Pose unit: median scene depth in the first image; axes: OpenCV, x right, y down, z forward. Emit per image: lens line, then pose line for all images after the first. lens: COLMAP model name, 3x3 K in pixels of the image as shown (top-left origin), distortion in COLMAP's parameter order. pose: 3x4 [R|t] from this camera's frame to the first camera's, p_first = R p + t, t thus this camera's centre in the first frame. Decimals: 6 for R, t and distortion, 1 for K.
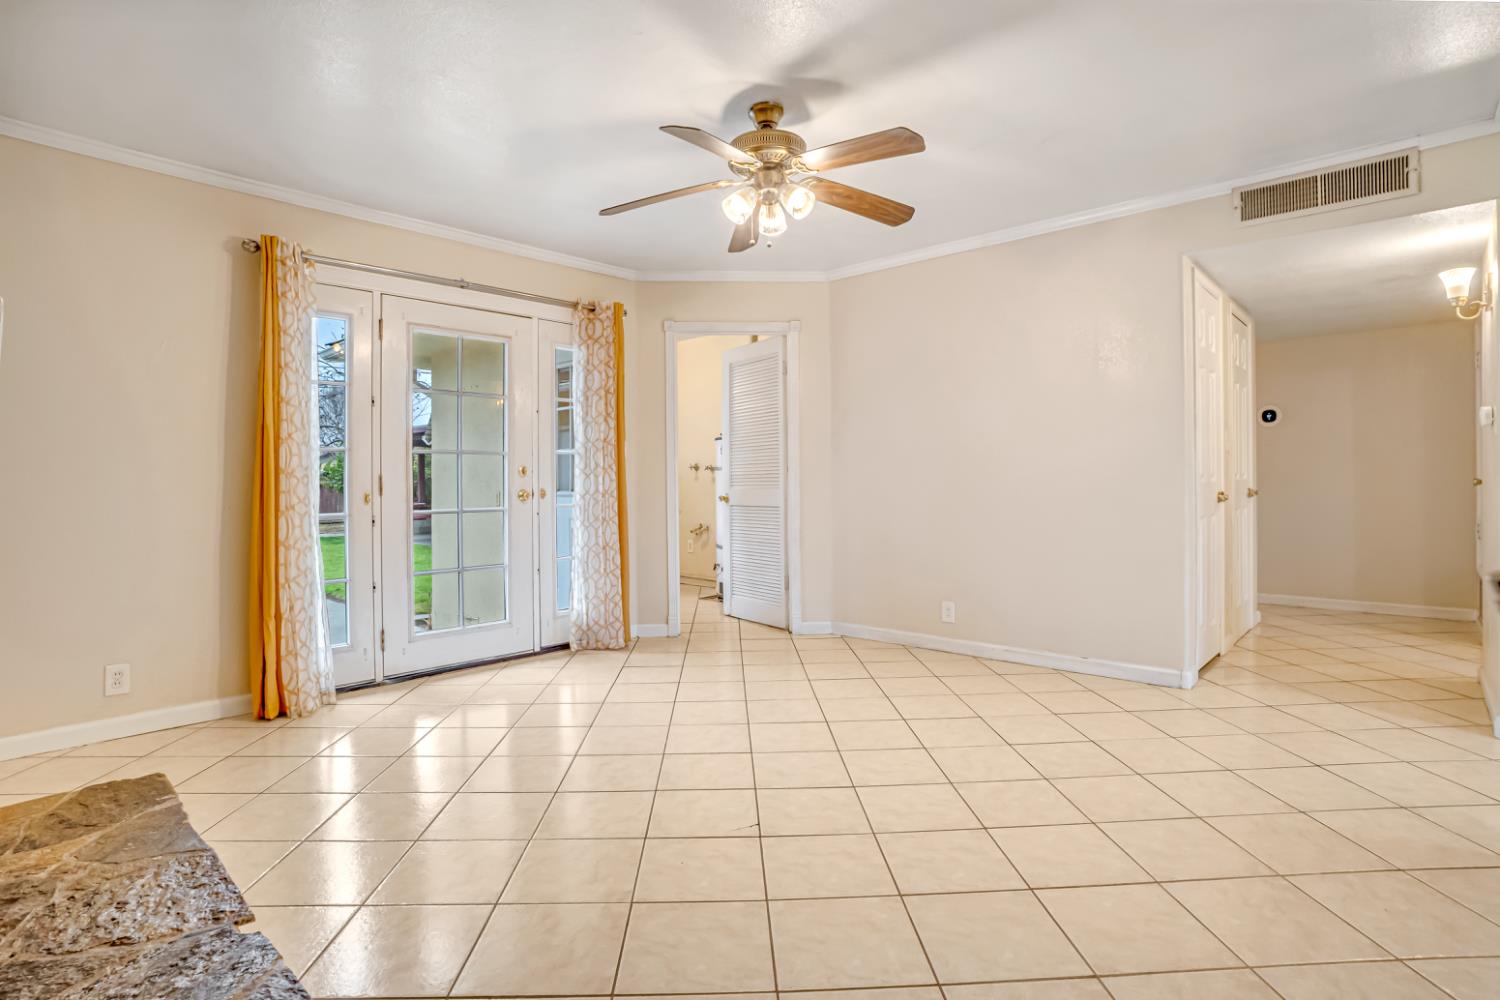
lens RADIAL K [[741.2, 0, 756.8], [0, 741.2, 505.0], [0, 0, 1]] dist [-0.040235, 0.000693]
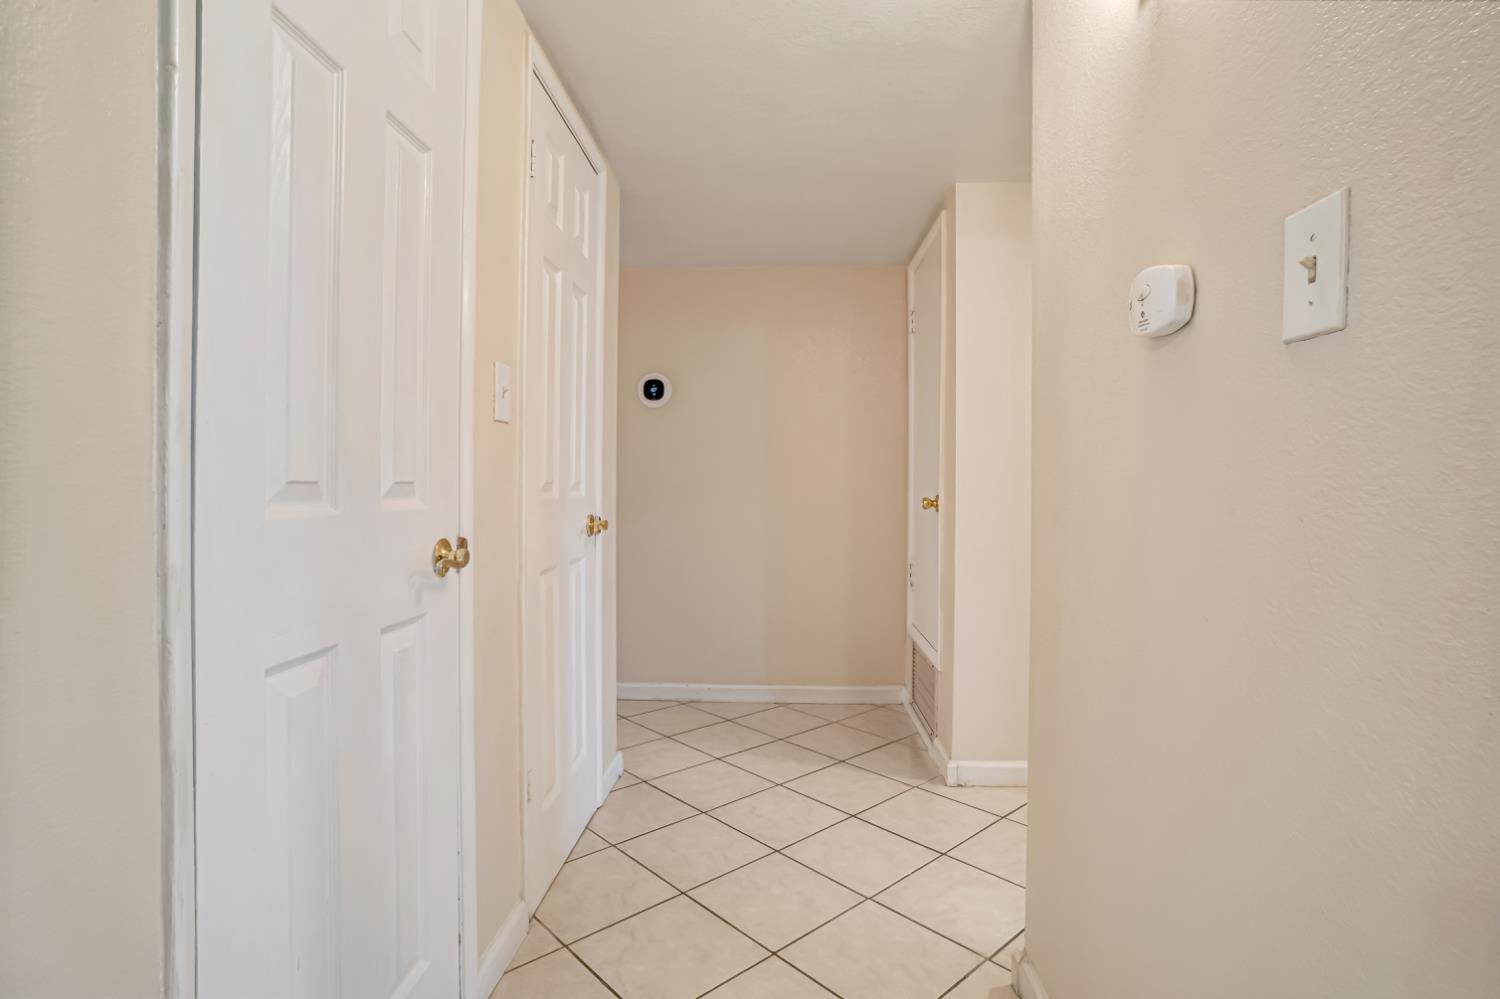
lens RADIAL K [[737.0, 0, 750.0], [0, 737.0, 499.5], [0, 0, 1]] dist [-0.058040, 0.025352]
pose [[0.769696, 0.017979, 0.638157, 0.429160], [-0.010329, 0.999823, -0.015710, -0.025182], [-0.638327, 0.005500, 0.769746, 0.542458]]
